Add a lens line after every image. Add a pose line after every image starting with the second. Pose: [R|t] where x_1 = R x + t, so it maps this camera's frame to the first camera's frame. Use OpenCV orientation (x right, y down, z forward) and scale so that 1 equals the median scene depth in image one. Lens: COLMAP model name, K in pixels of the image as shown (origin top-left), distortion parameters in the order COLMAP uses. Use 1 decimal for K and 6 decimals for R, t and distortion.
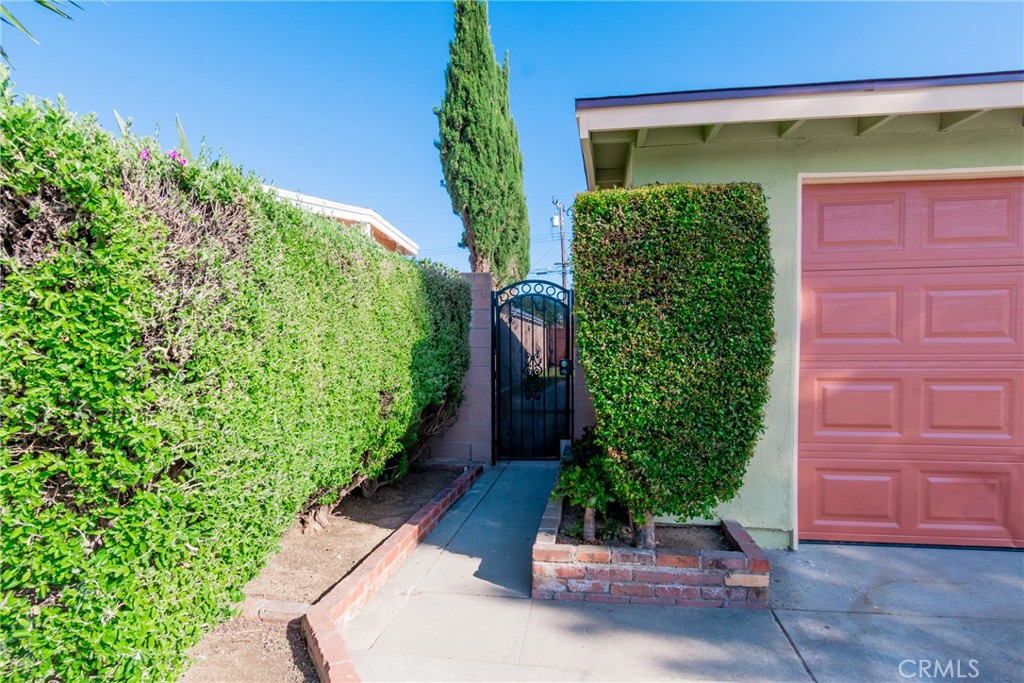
lens RADIAL K [[564.4, 0, 514.8], [0, 564.4, 354.3], [0, 0, 1]] dist [-0.000242, -0.000066]
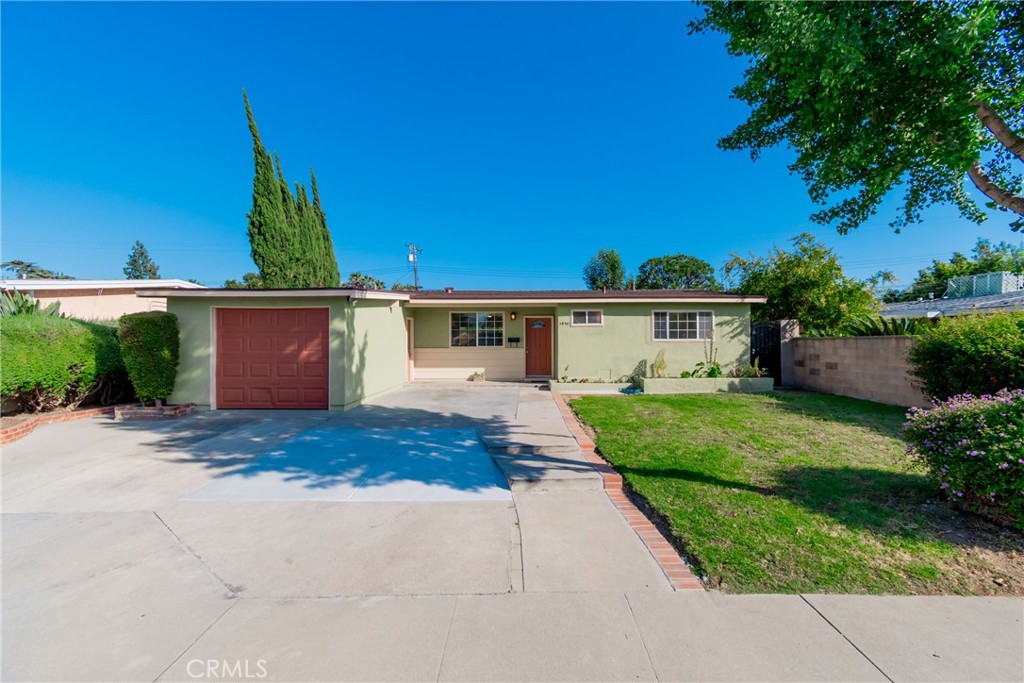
lens RADIAL K [[449.7, 0, 513.7], [0, 449.7, 341.1], [0, 0, 1]] dist [0.004025, 0.000202]
pose [[0.991614, 0.005522, 0.129114, 0.541938], [-0.004066, 0.999925, -0.011534, -0.017849], [-0.129168, 0.010912, 0.991563, -0.554103]]
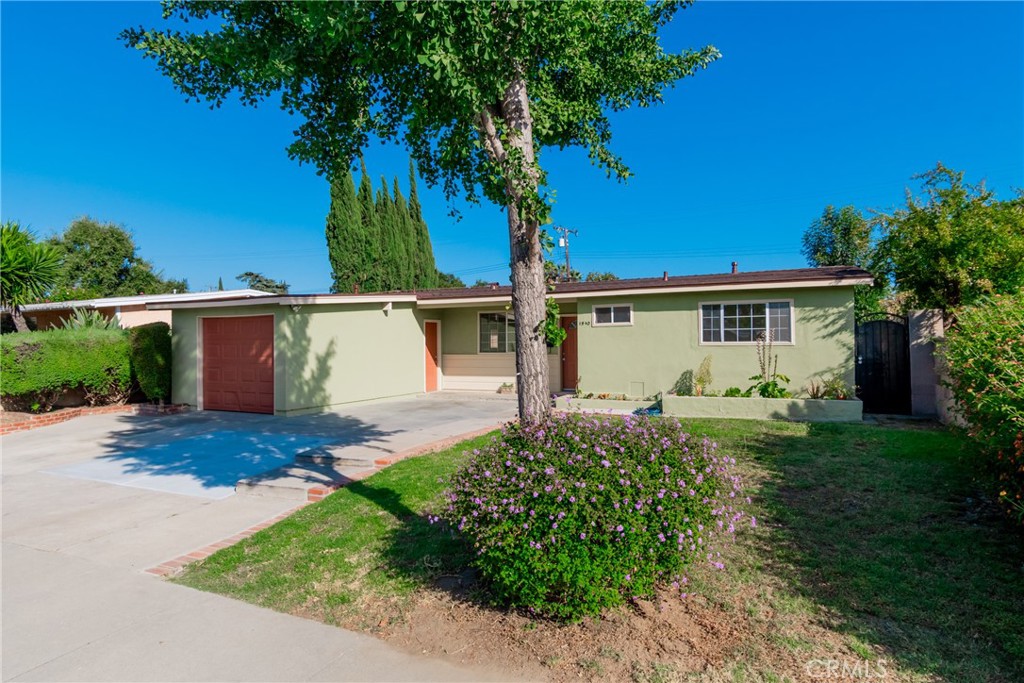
lens RADIAL K [[587.5, 0, 512.0], [0, 587.5, 341.5], [0, 0, 1]] dist [0.006933, 0.001227]
pose [[0.950938, -0.002106, -0.309374, 1.029564], [-0.002346, 0.999899, -0.014017, -0.022595], [0.309372, 0.014055, 0.950837, -0.601604]]
